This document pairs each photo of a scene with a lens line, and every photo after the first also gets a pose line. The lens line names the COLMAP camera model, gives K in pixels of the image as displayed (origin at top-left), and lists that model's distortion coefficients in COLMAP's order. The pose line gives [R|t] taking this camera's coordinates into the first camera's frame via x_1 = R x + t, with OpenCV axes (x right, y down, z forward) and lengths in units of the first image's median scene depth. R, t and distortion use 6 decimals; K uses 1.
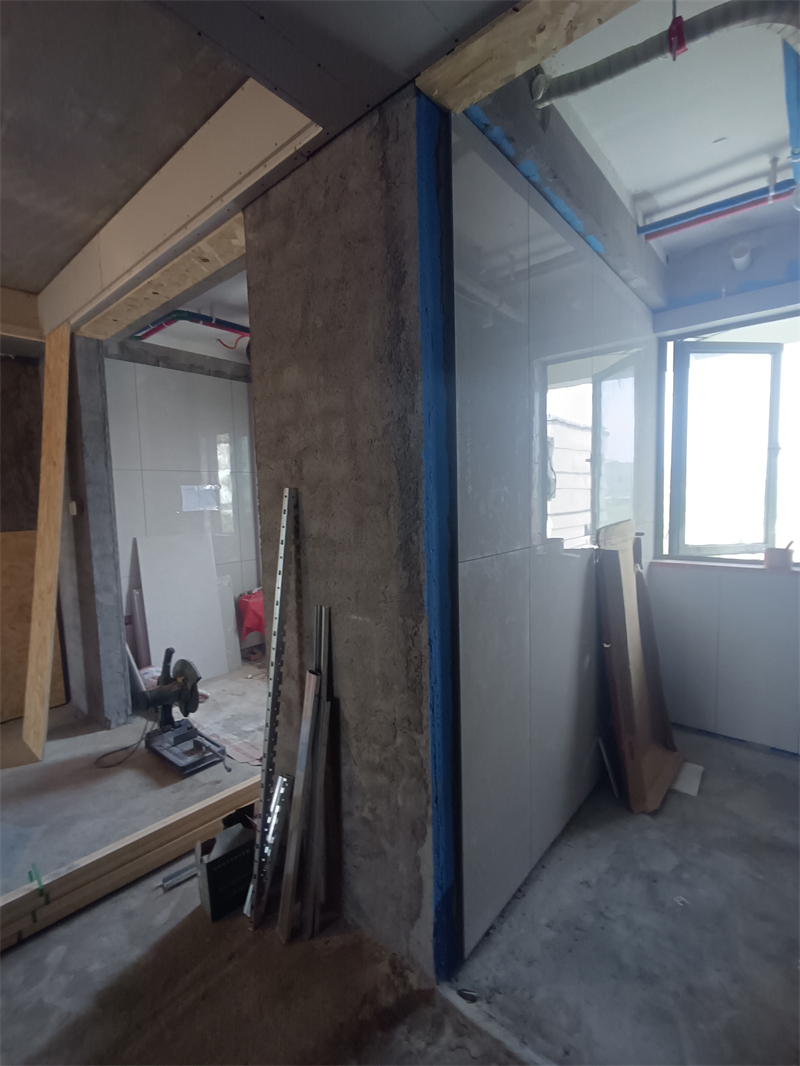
lens RADIAL K [[489.4, 0, 406.3], [0, 489.4, 537.1], [0, 0, 1]] dist [-0.003652, 0.000047]
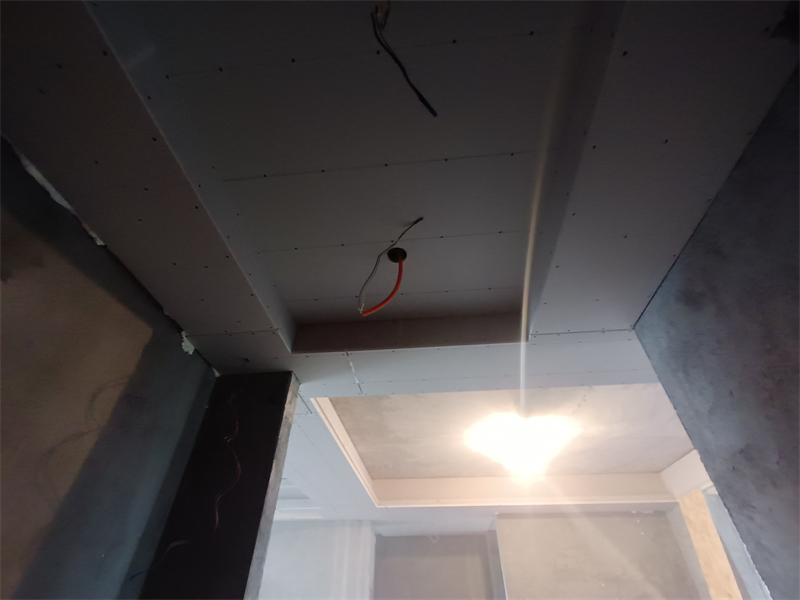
lens RADIAL K [[367.2, 0, 396.5], [0, 367.2, 302.8], [0, 0, 1]] dist [-0.003652, 0.000047]
pose [[0.557782, -0.523906, -0.643740, -0.169863], [-0.078724, 0.738710, -0.669410, 0.010692], [0.826246, 0.424062, 0.370795, -0.730965]]
